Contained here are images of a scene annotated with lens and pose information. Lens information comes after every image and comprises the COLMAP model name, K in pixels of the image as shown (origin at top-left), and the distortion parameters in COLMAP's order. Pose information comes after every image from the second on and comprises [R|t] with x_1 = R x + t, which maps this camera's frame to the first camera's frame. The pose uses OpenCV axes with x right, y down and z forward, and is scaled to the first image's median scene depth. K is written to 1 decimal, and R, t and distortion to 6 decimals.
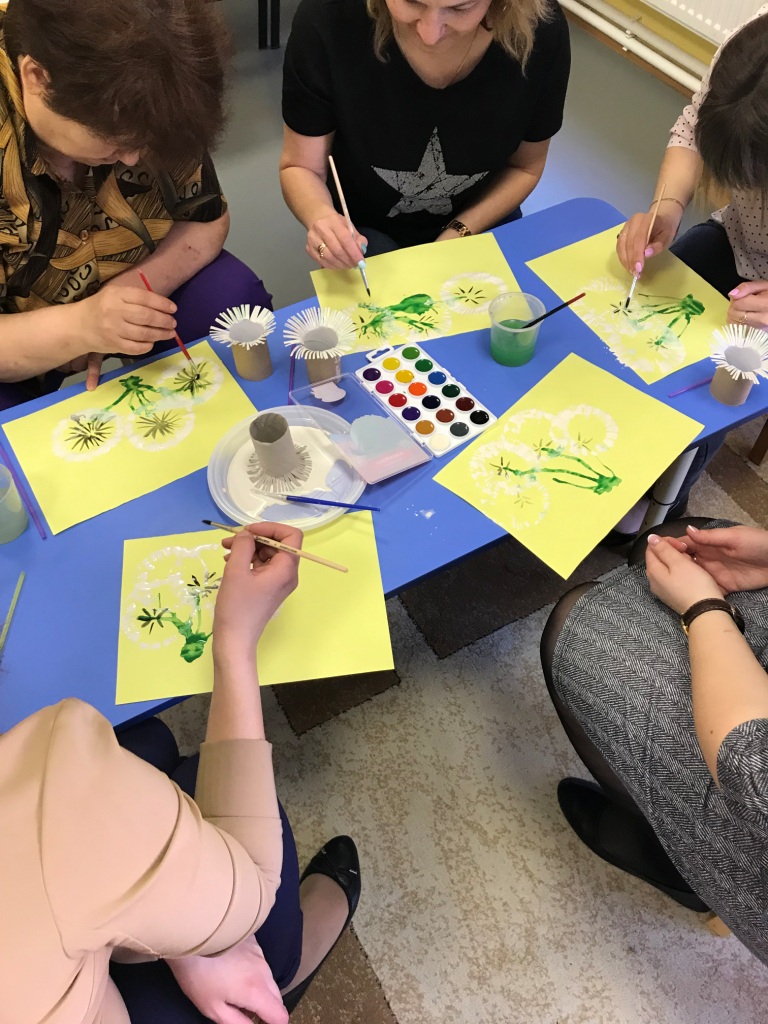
lens RADIAL K [[845.1, 0, 384.2], [0, 845.1, 506.4], [0, 0, 1]] dist [0.103125, -0.012934]
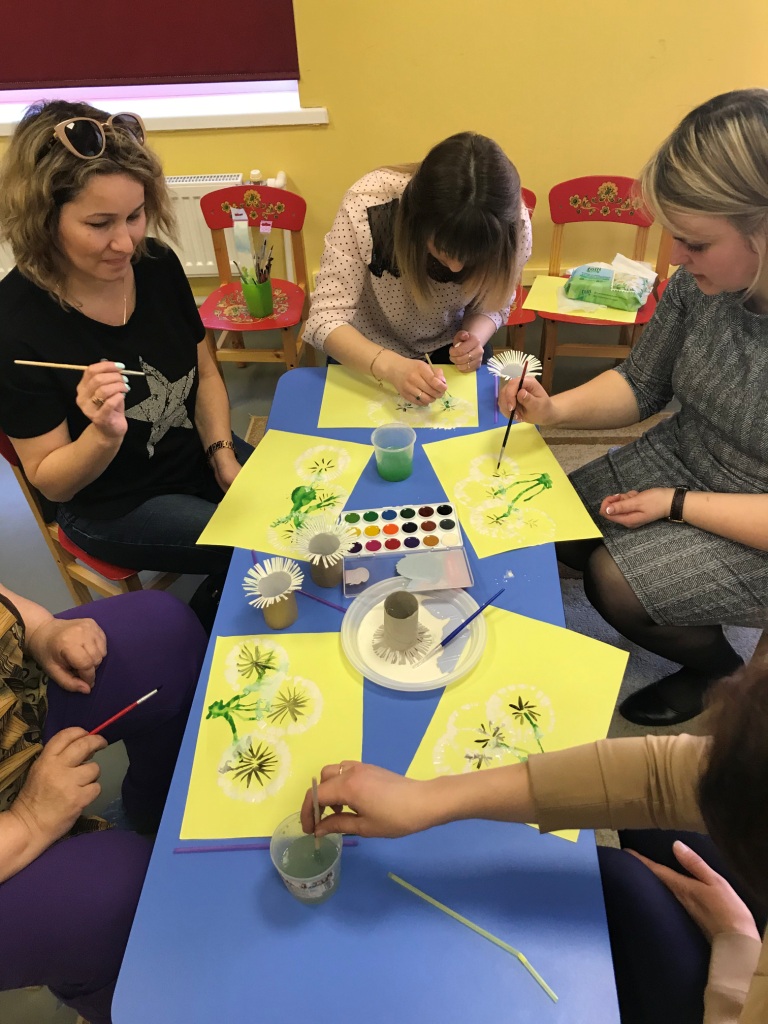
lens RADIAL K [[845.1, 0, 386.3], [0, 845.1, 517.3], [0, 0, 1]] dist [0.103125, -0.012934]
pose [[0.527898, -0.585206, 0.615514, -0.681695], [0.714250, 0.698025, 0.051074, -0.217604], [-0.459533, 0.412669, 0.786469, 0.081009]]
